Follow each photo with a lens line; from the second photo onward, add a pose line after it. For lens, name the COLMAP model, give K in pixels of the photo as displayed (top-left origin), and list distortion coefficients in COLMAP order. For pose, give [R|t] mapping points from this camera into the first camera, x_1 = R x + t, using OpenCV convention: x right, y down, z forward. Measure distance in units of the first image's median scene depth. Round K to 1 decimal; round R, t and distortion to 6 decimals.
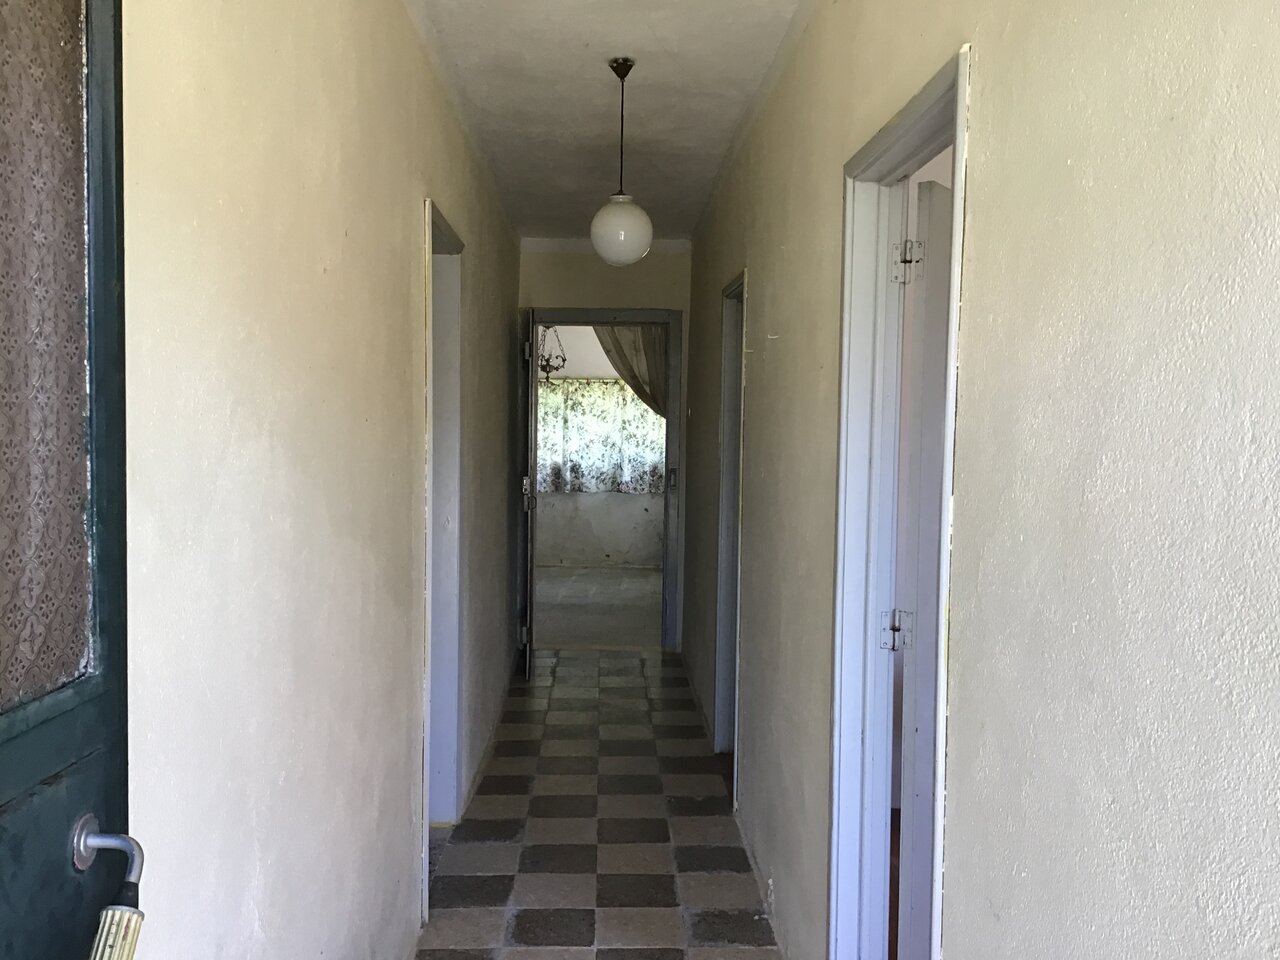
lens RADIAL K [[1154.2, 0, 640.4], [0, 1154.2, 479.4], [0, 0, 1]] dist [0.064898, 0.002362]
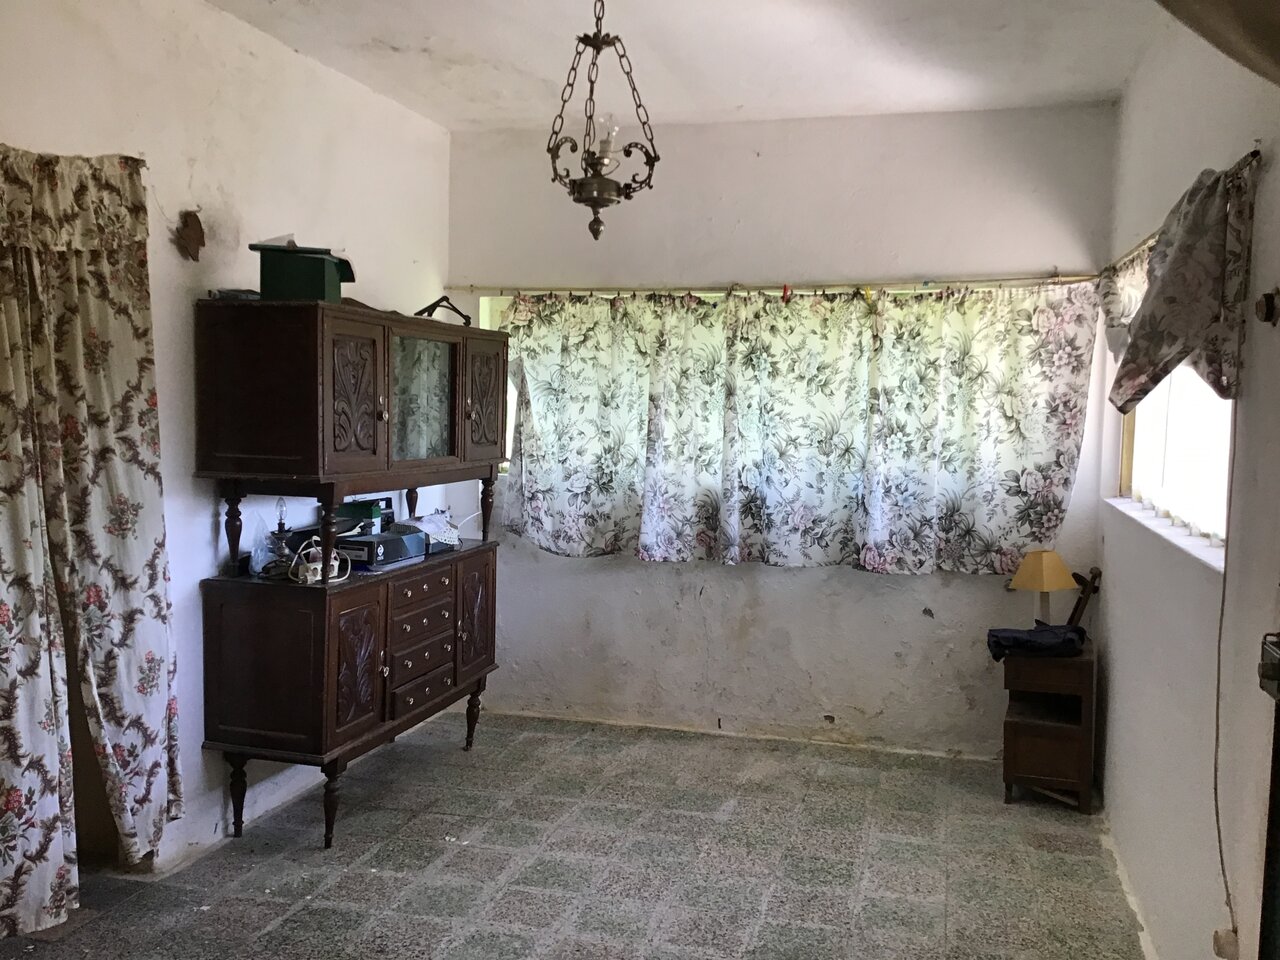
lens RADIAL K [[1154.2, 0, 643.1], [0, 1154.2, 483.2], [0, 0, 1]] dist [0.064898, 0.002362]
pose [[0.975749, 0.017115, -0.218223, -0.004479], [-0.014264, 0.999791, 0.014636, -0.023425], [0.218428, -0.011168, 0.975789, 0.589343]]
